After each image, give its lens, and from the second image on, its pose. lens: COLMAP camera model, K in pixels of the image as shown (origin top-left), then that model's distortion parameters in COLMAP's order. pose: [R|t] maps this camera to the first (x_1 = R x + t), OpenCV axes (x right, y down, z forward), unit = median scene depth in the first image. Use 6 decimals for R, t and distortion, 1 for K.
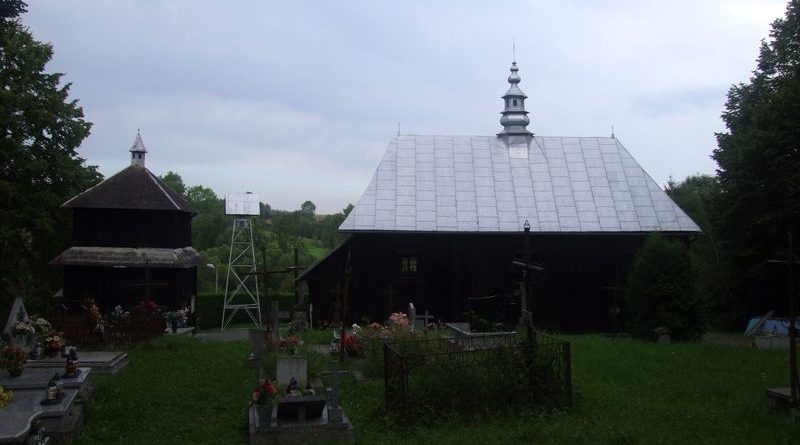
lens RADIAL K [[651.3, 0, 396.1], [0, 651.3, 218.0], [0, 0, 1]] dist [-0.109863, 0.027353]
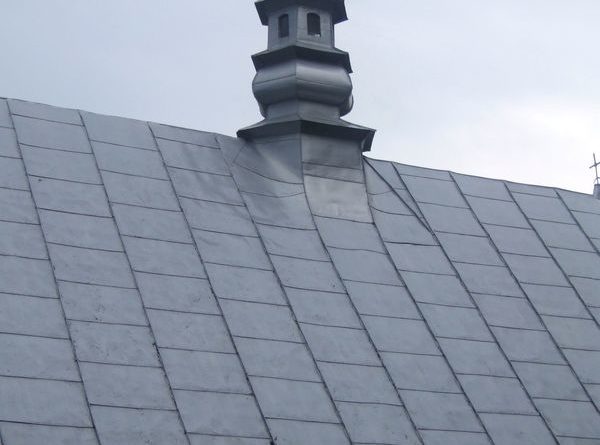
lens RADIAL K [[1449.3, 0, 302.5], [0, 1449.3, 225.4], [0, 0, 1]] dist [0.062590, 0.000000]
pose [[0.863780, 0.123711, 0.488446, -0.105848], [-0.001909, 0.970188, -0.242348, 0.050512], [-0.503865, 0.208403, 0.838265, 0.510957]]
